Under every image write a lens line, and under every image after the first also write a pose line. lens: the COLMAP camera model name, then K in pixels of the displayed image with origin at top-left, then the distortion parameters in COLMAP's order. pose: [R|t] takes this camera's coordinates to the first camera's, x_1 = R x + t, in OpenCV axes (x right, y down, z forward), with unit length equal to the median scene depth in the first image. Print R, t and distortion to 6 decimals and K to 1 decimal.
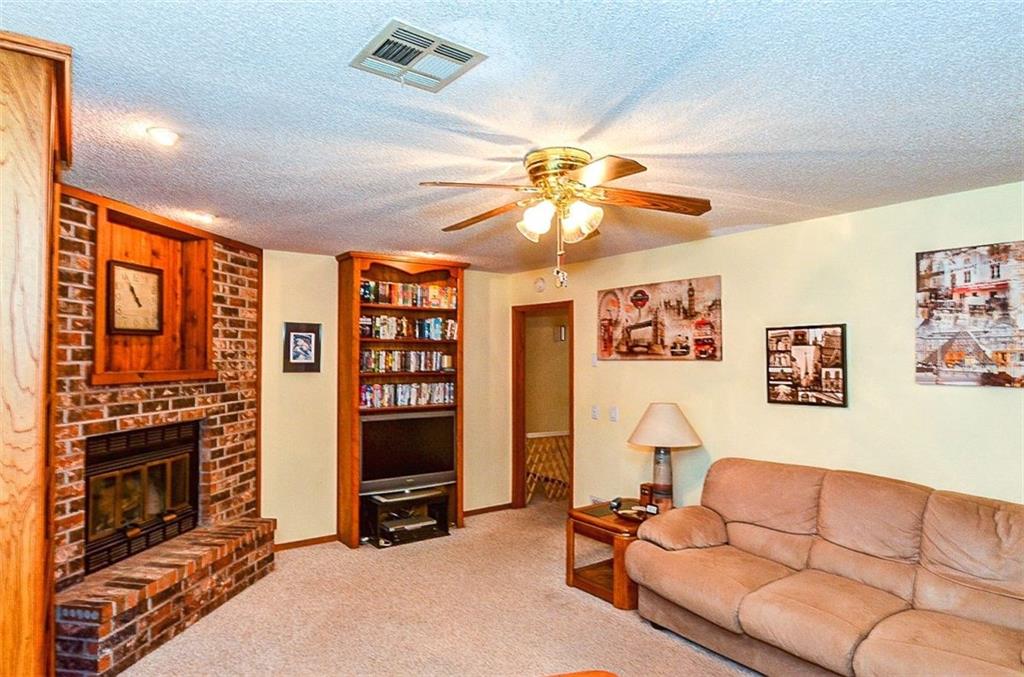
lens RADIAL K [[615.5, 0, 479.8], [0, 615.5, 338.2], [0, 0, 1]] dist [-0.001984, 0.000270]
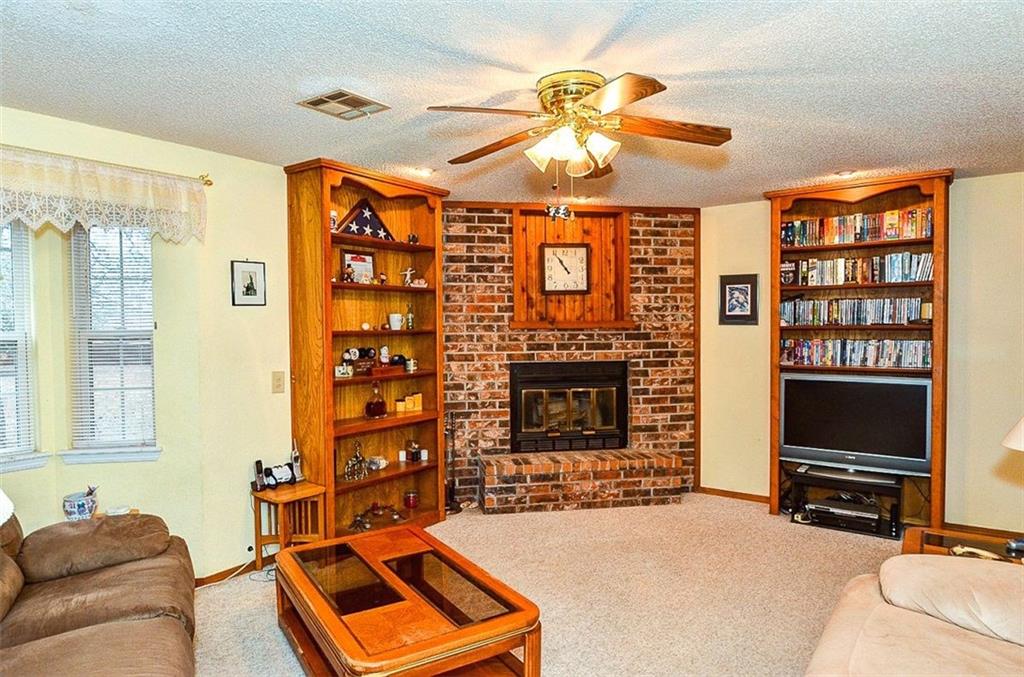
lens RADIAL K [[615.5, 0, 479.8], [0, 615.5, 338.2], [0, 0, 1]] dist [-0.001984, 0.000270]
pose [[0.303286, 0.016619, -0.952755, 0.598050], [0.032146, 0.999100, 0.027660, 0.041185], [0.952357, -0.039016, 0.302479, 0.343506]]
